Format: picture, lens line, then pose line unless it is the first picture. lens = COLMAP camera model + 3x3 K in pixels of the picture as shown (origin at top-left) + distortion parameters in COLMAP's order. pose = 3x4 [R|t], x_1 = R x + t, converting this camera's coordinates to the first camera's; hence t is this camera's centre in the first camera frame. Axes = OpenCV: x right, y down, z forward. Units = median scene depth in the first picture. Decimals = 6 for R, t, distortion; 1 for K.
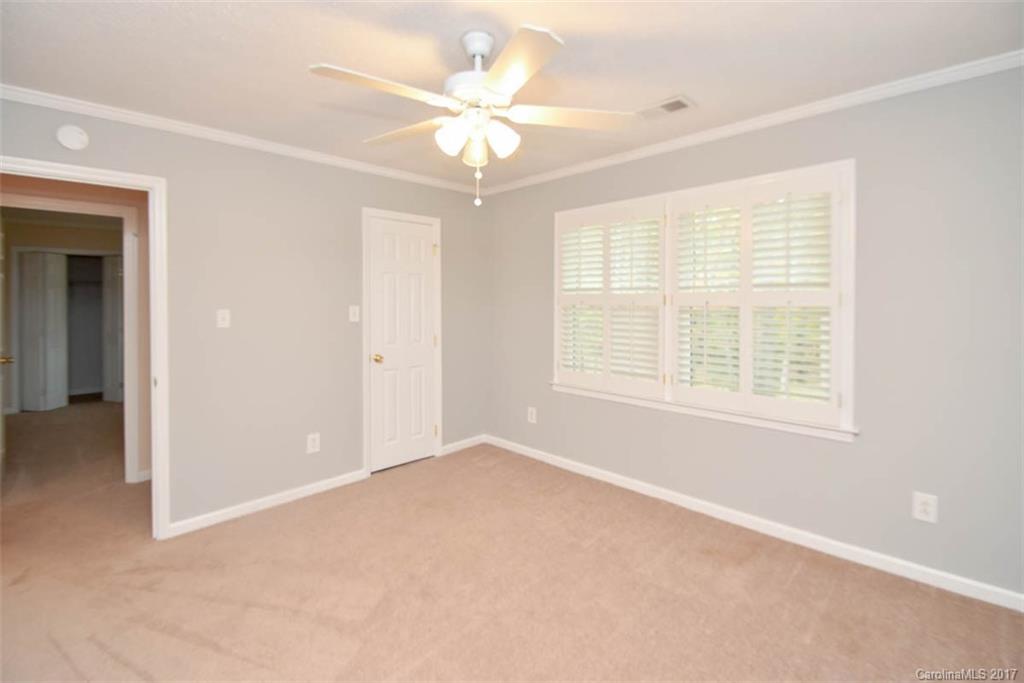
lens RADIAL K [[453.8, 0, 510.2], [0, 453.8, 312.5], [0, 0, 1]] dist [-0.000279, -0.000135]
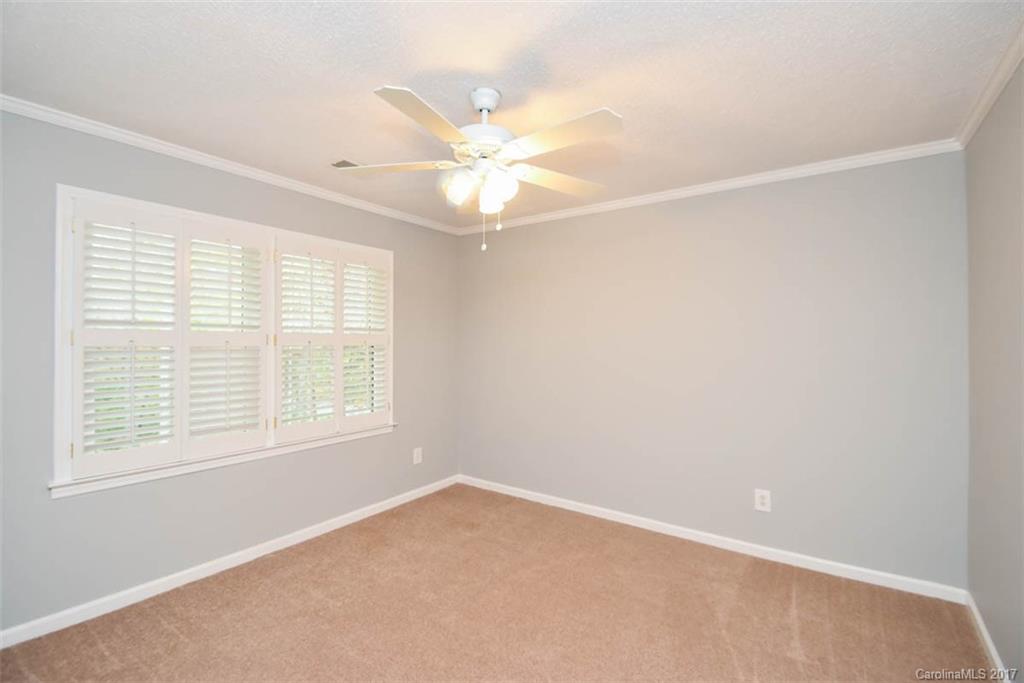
lens RADIAL K [[466.7, 0, 512.0], [0, 466.7, 341.5], [0, 0, 1]] dist [-0.012580, -0.000268]
pose [[-0.163600, 0.001599, 0.986525, -0.692307], [0.020298, 0.999792, 0.001746, -0.015031], [-0.986318, 0.020310, -0.163598, 0.658129]]
